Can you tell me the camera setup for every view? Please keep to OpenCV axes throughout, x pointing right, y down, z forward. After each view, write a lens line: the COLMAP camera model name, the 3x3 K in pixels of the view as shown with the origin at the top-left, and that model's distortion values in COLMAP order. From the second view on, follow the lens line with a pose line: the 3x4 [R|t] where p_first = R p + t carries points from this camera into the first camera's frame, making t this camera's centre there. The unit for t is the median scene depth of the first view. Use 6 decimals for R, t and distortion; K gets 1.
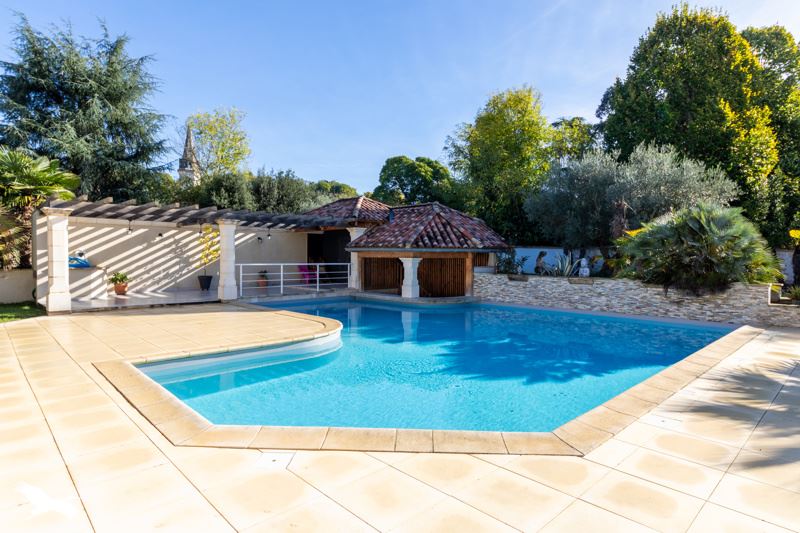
lens RADIAL K [[445.5, 0, 401.2], [0, 445.5, 261.9], [0, 0, 1]] dist [-0.001663, -0.000031]
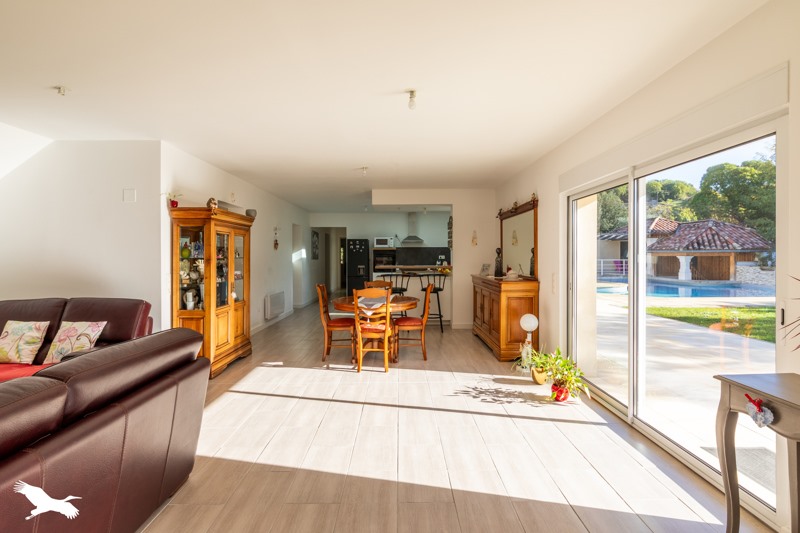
lens RADIAL K [[383.2, 0, 400.9], [0, 383.2, 258.7], [0, 0, 1]] dist [-0.002832, -0.000365]
pose [[0.723658, -0.000837, -0.690158, 0.238775], [-0.000277, 0.999999, -0.001504, 0.003568], [0.690159, 0.001280, 0.723657, -0.773283]]
